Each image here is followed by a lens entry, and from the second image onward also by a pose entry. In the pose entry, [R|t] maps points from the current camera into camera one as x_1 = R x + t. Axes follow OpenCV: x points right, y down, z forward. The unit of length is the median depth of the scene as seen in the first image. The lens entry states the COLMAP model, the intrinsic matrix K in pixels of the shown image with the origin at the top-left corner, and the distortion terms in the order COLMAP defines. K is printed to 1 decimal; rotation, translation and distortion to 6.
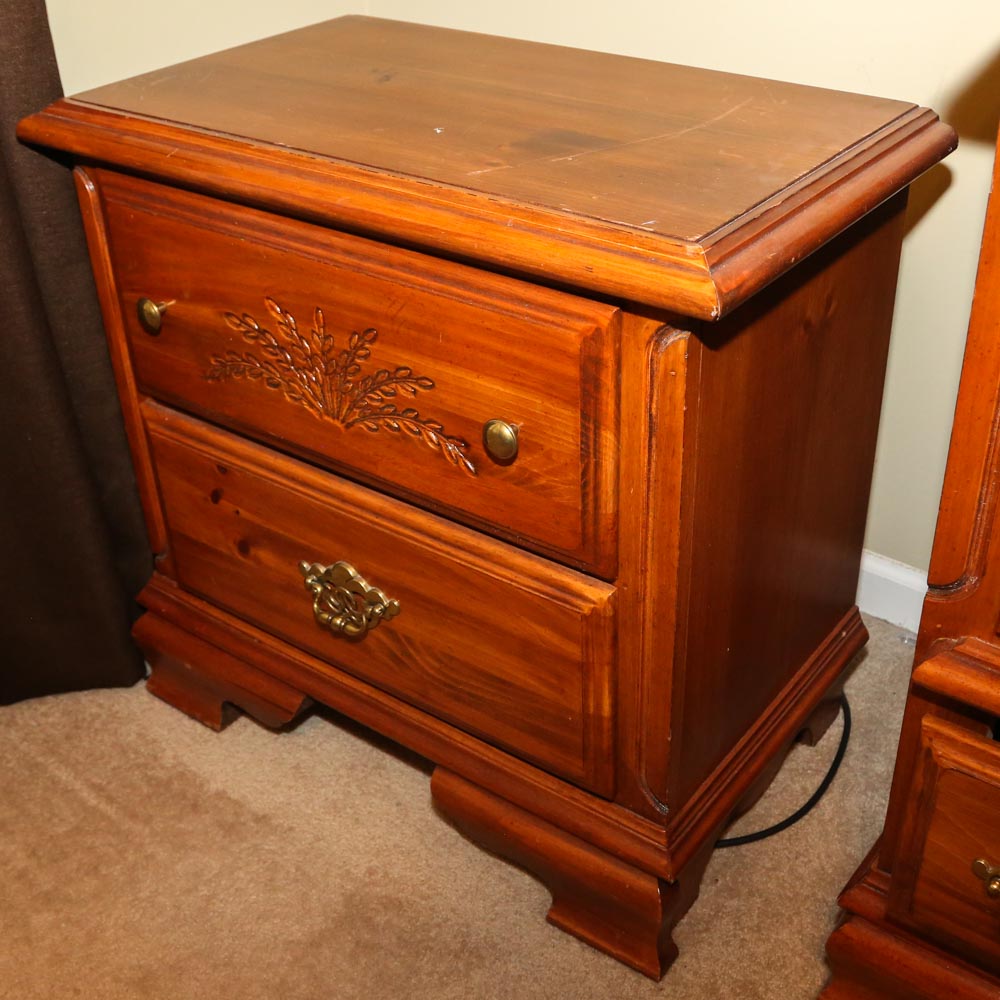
lens RADIAL K [[1315.4, 0, 550.8], [0, 1315.4, 492.1], [0, 0, 1]] dist [-0.099707, 0.000000]
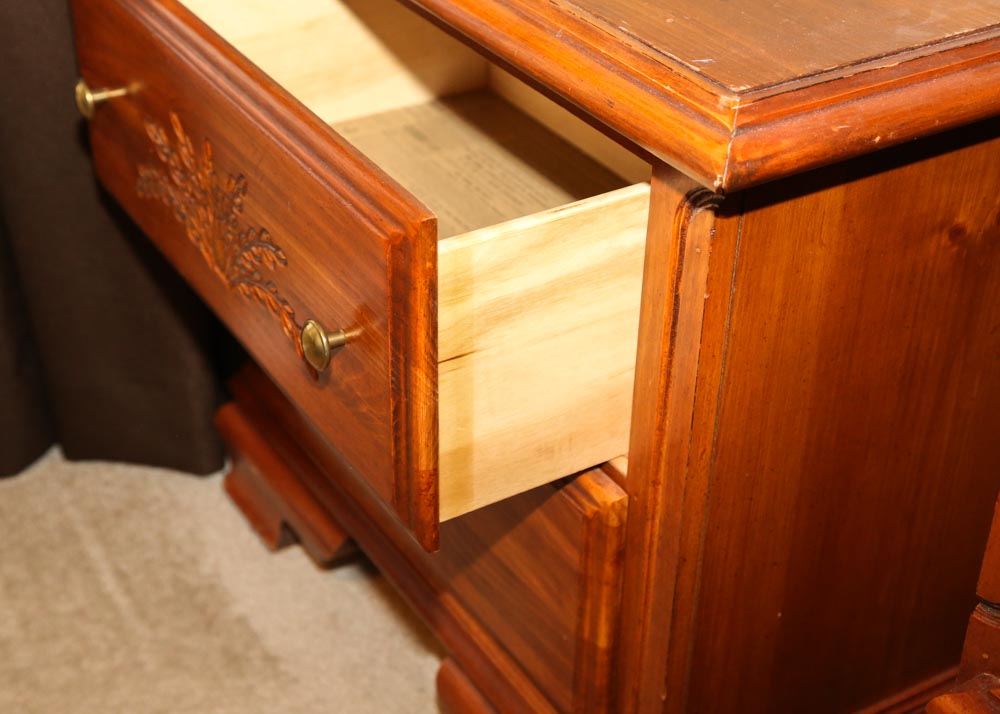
lens RADIAL K [[1606.7, 0, 471.4], [0, 1606.7, 355.5], [0, 0, 1]] dist [0.156683, 0.000000]
pose [[0.917918, 0.237173, -0.318080, 0.267912], [-0.236372, 0.970767, 0.041715, -0.031952], [0.318676, 0.036895, 0.947146, 0.009215]]
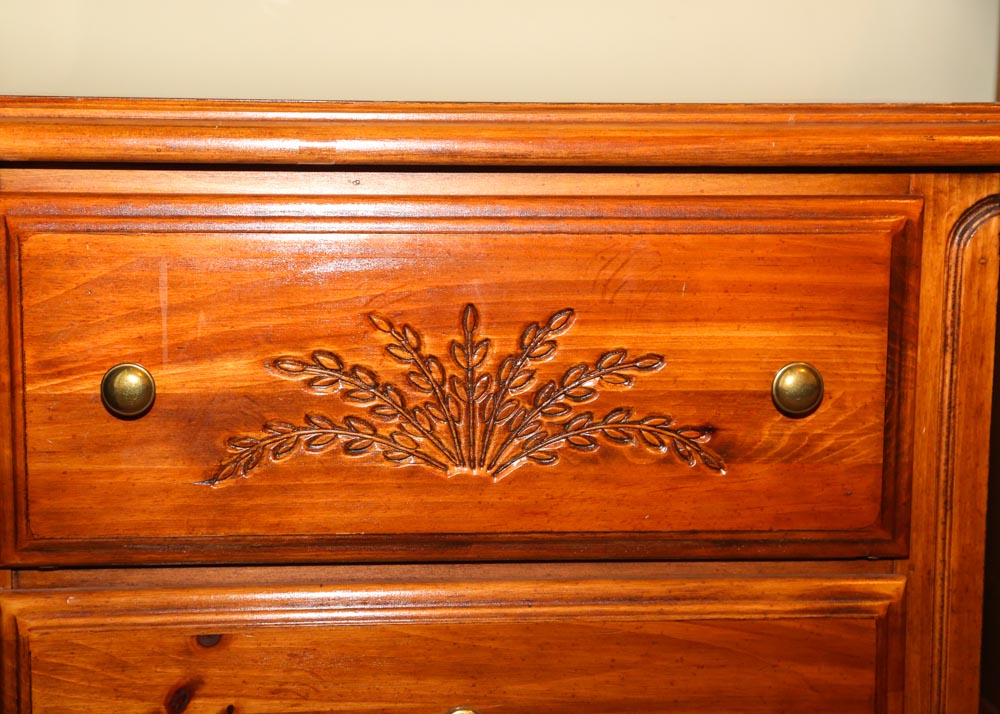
lens RADIAL K [[2084.7, 0, 485.4], [0, 2084.7, 402.0], [0, 0, 1]] dist [0.306310, 0.000000]
pose [[0.745303, -0.079156, 0.662011, -1.021071], [0.335208, 0.902795, -0.269437, 0.247845], [-0.576333, 0.422724, 0.699389, 0.196294]]
